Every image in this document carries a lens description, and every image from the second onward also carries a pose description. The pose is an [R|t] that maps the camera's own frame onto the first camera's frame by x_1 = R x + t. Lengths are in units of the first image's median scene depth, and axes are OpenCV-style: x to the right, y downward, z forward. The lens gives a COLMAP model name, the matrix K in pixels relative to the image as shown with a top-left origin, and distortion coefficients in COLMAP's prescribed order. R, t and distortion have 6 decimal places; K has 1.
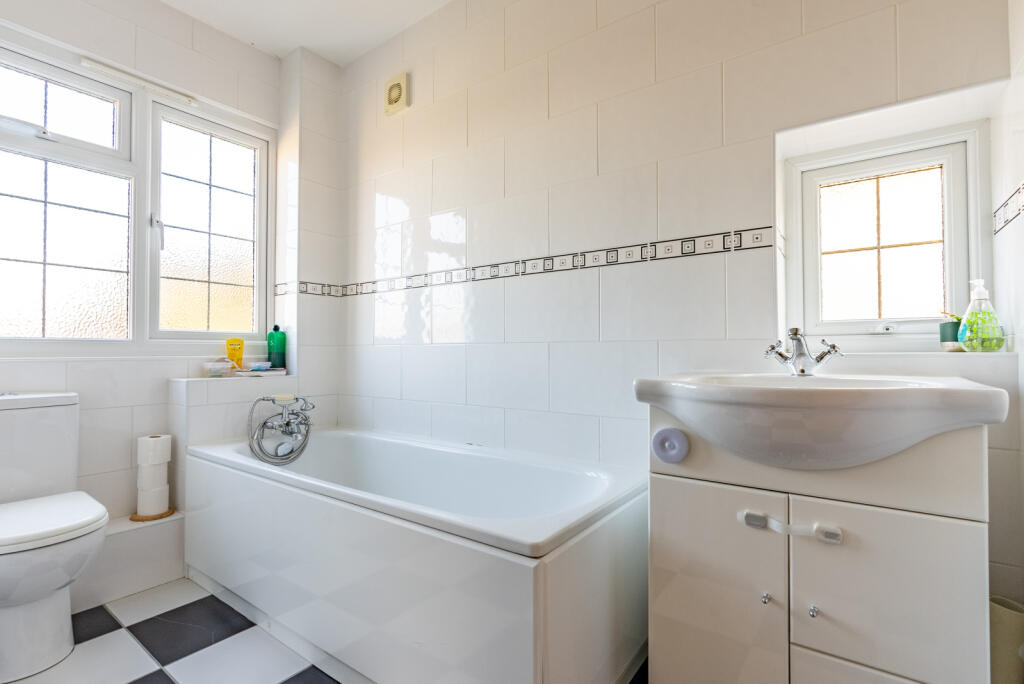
lens RADIAL K [[479.8, 0, 512.5], [0, 479.8, 345.5], [0, 0, 1]] dist [-0.038499, 0.015319]
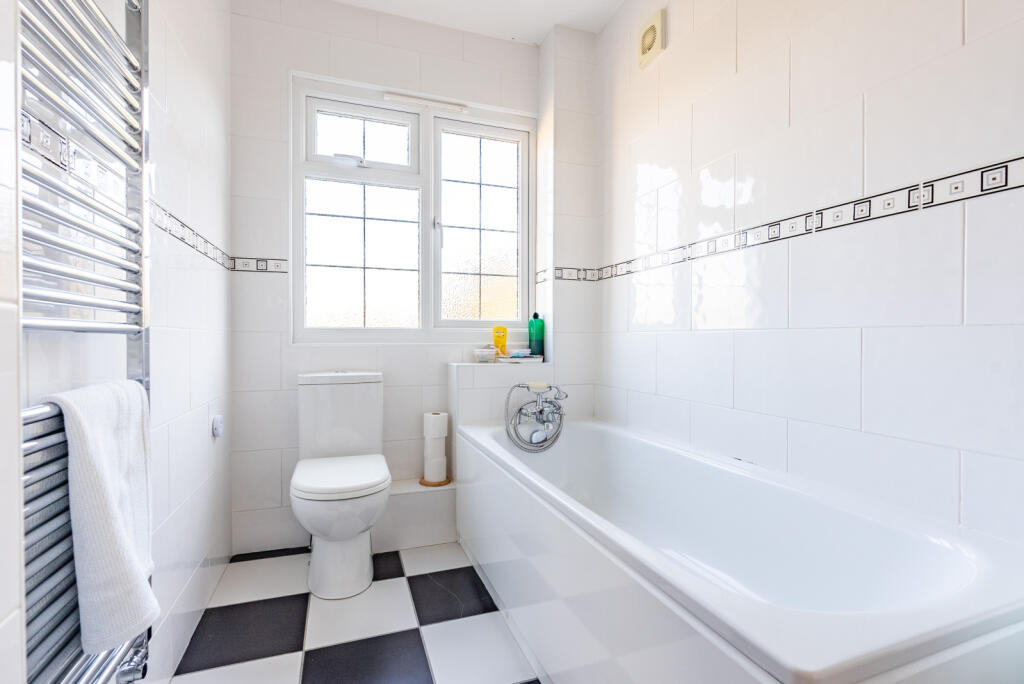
lens RADIAL K [[479.8, 0, 509.0], [0, 479.8, 345.1], [0, 0, 1]] dist [-0.038499, 0.015319]
pose [[0.829883, 0.011210, -0.557825, 0.027178], [0.004611, 0.999626, 0.026948, -0.001757], [0.557919, -0.024936, 0.829521, 0.139236]]
